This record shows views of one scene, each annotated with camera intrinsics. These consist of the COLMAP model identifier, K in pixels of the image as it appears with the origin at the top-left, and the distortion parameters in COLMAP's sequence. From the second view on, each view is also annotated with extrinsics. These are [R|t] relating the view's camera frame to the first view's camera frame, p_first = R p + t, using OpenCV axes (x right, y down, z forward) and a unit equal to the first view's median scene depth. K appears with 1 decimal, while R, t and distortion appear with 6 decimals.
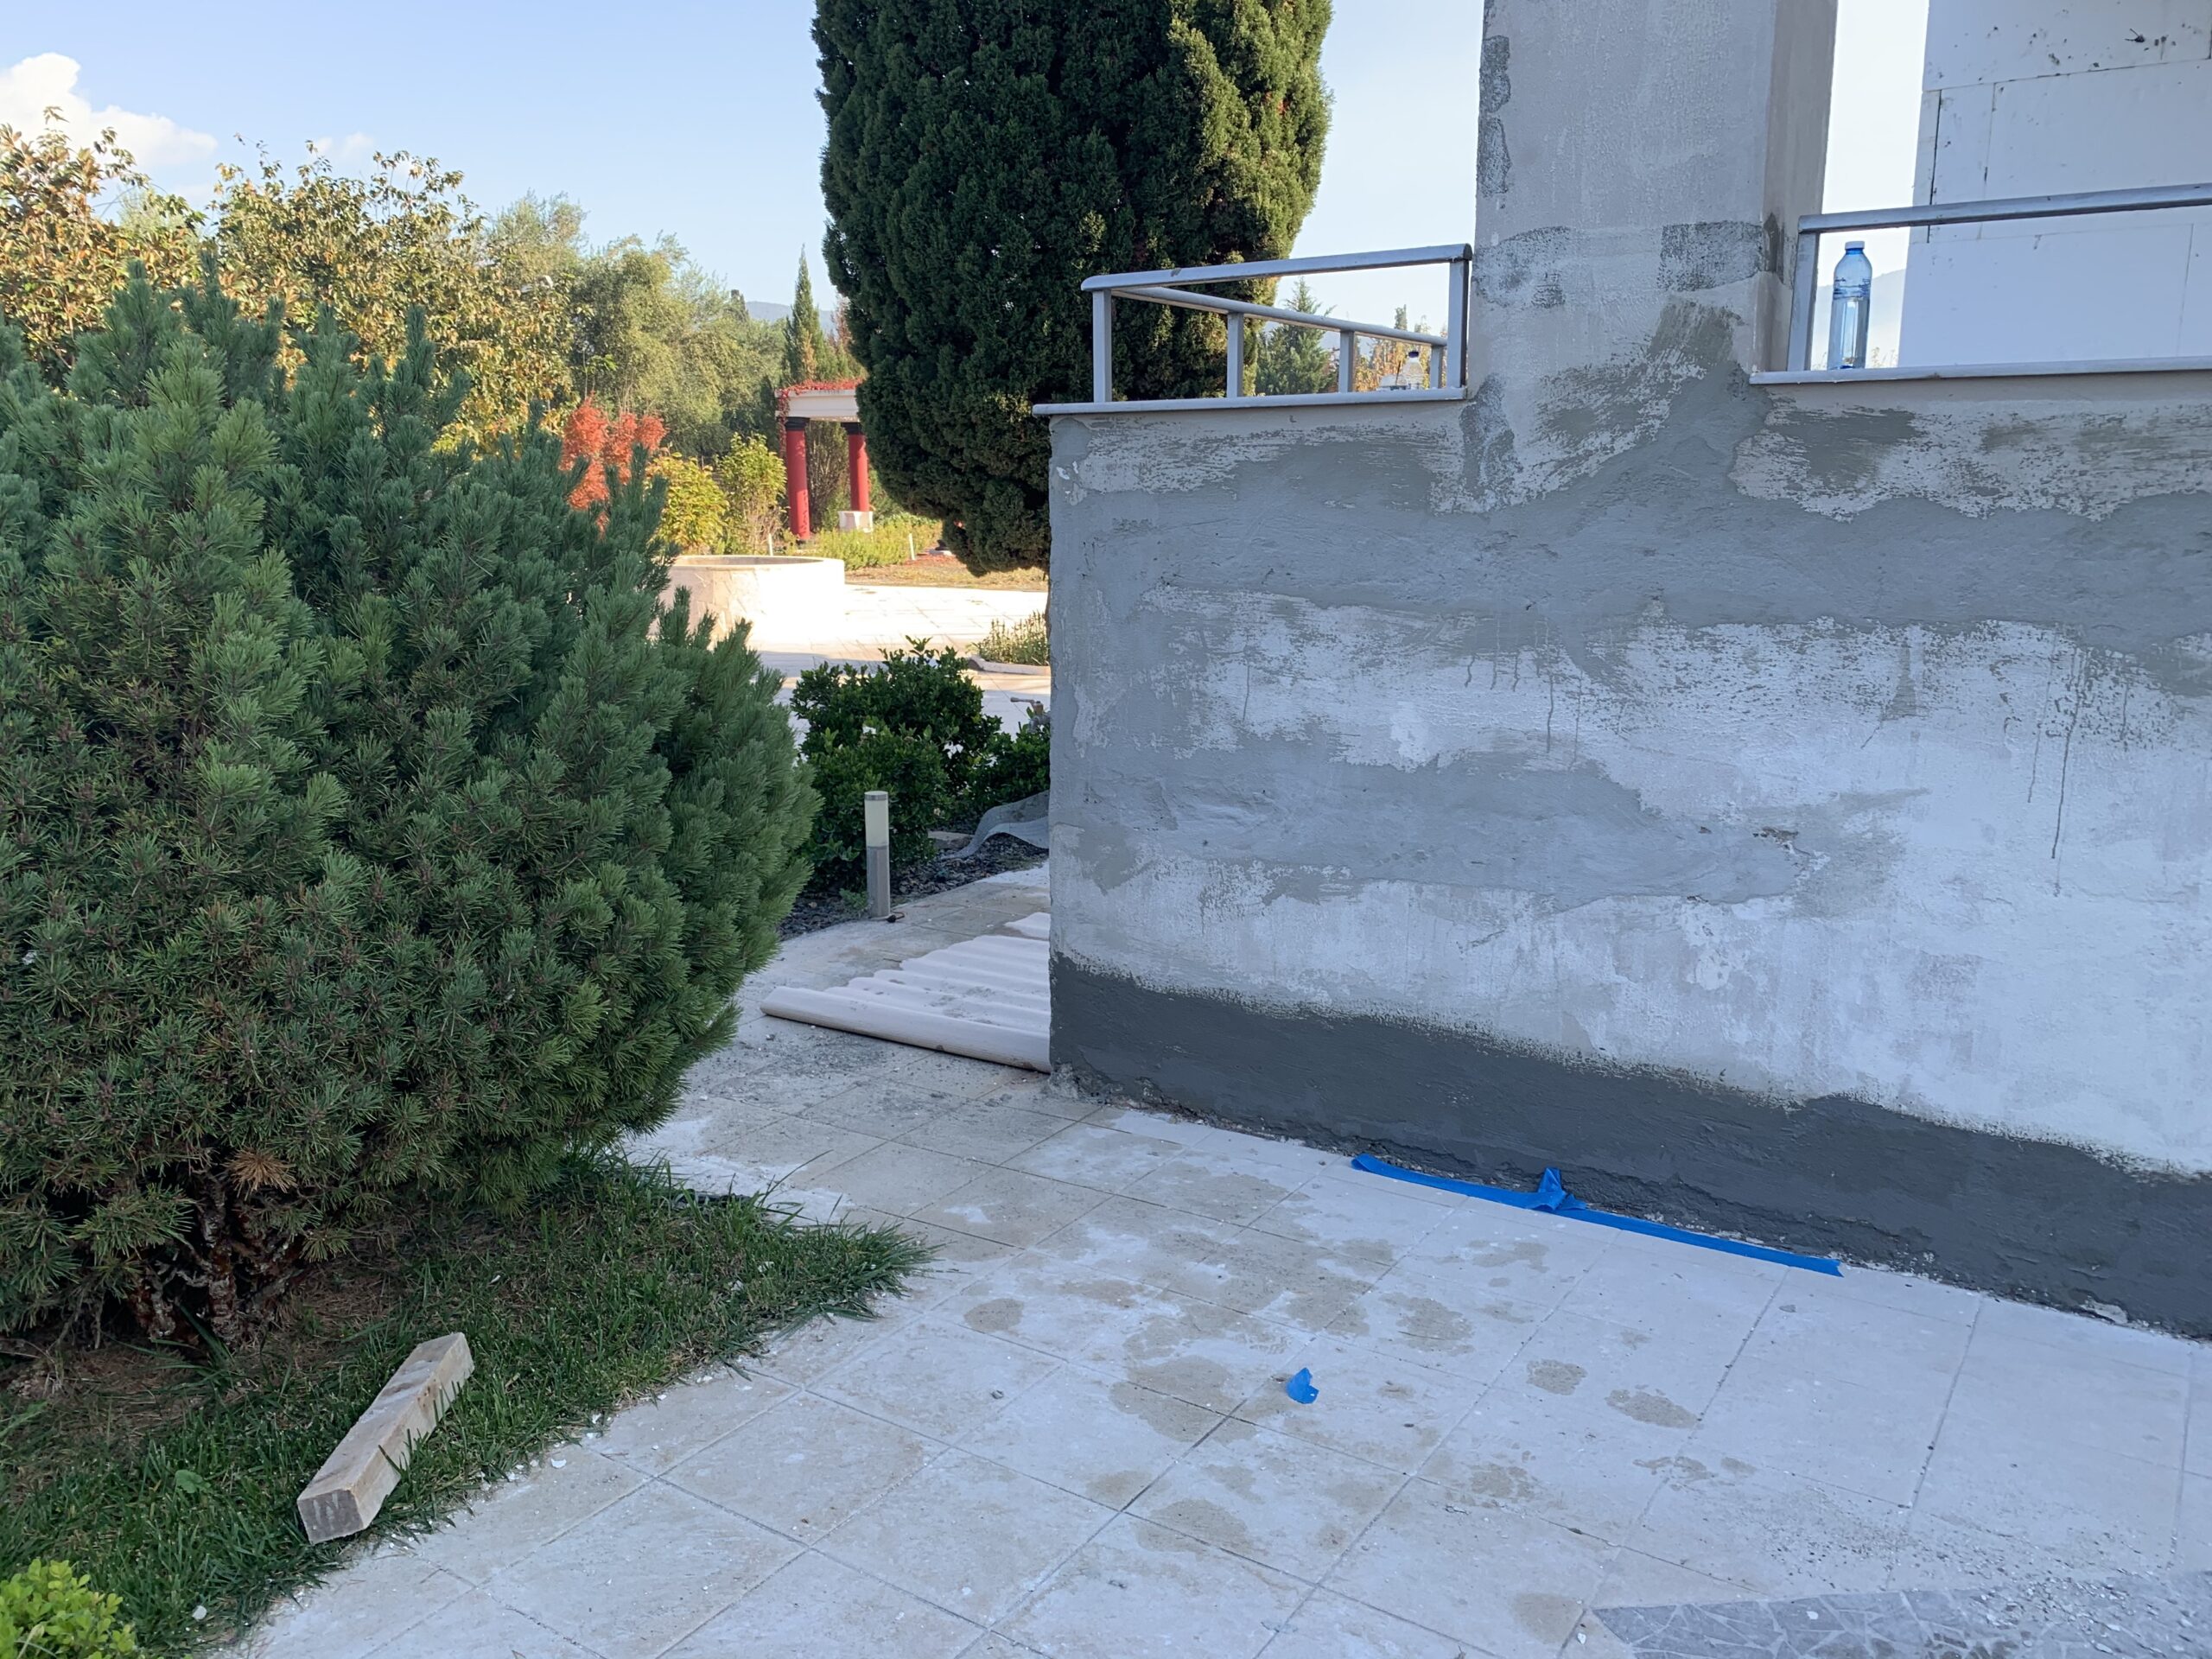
lens RADIAL K [[1695.8, 0, 1096.2], [0, 1695.8, 827.1], [0, 0, 1]] dist [0.010204, -0.000777]
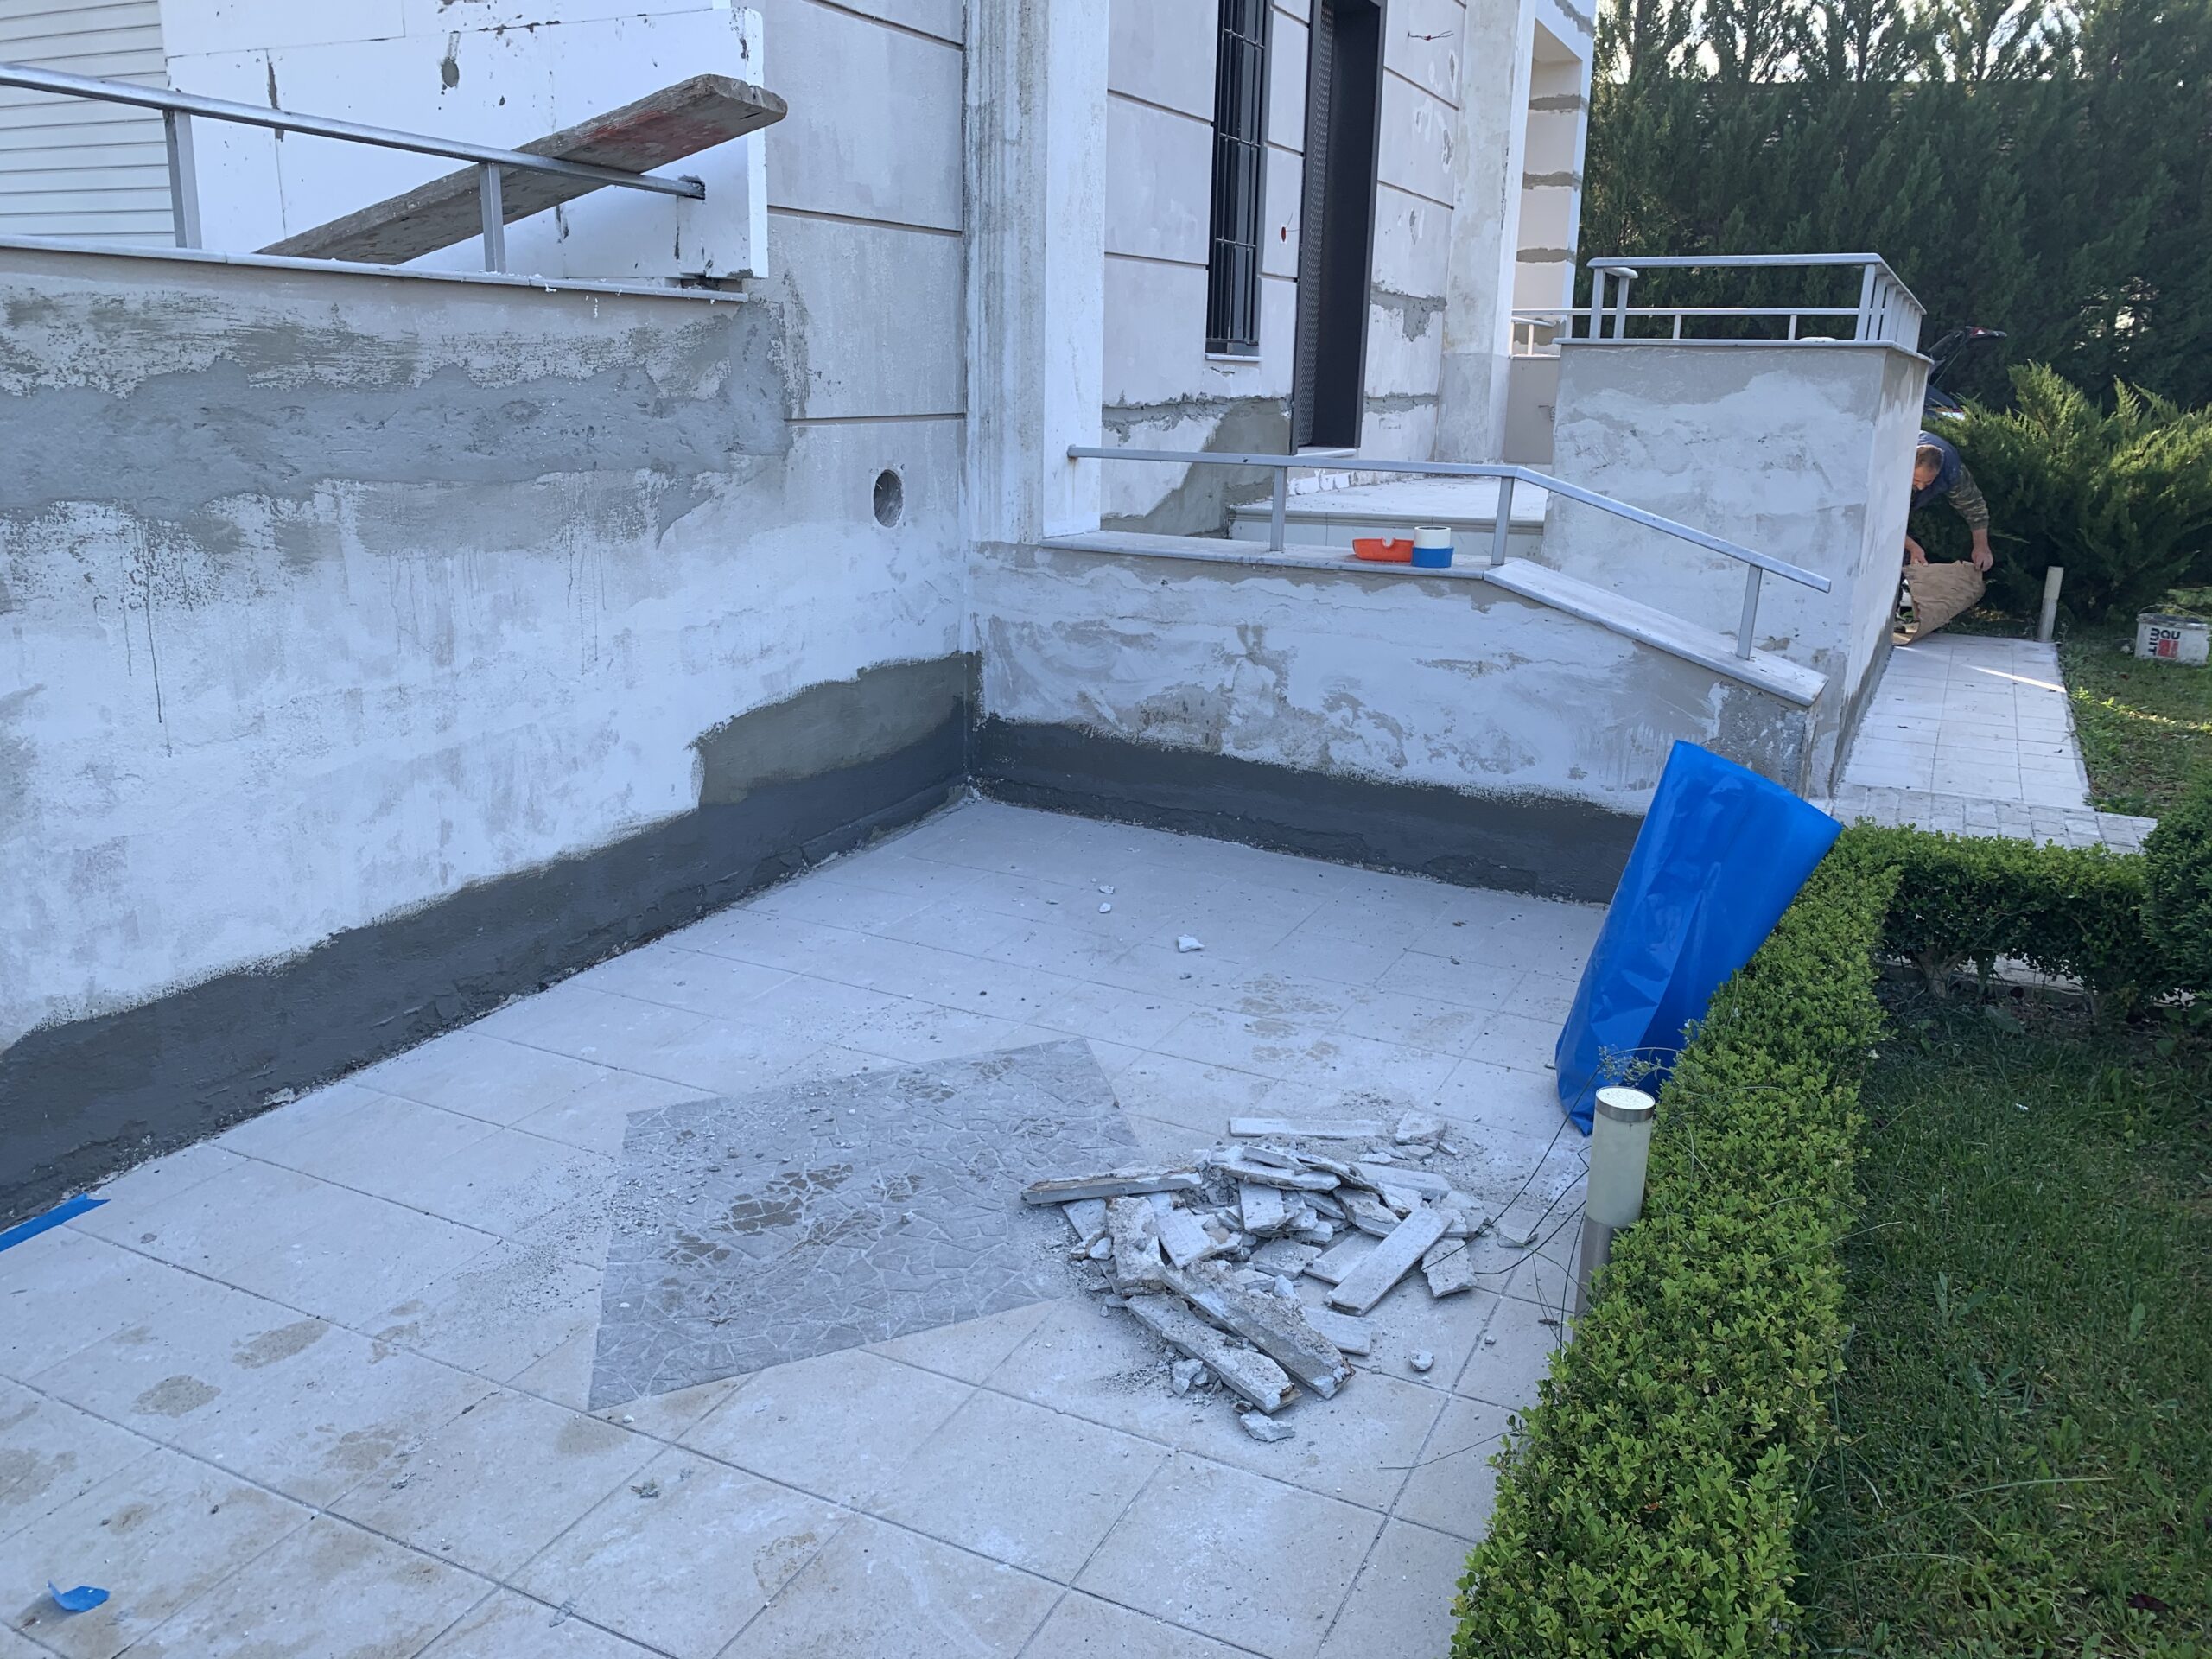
lens RADIAL K [[1695.8, 0, 1094.9], [0, 1695.8, 826.9], [0, 0, 1]] dist [0.010204, -0.000777]
pose [[-0.133028, -0.255871, 0.957514, -0.554806], [0.182977, 0.943154, 0.277454, -0.109697], [-0.974076, 0.212112, -0.078647, 0.542169]]
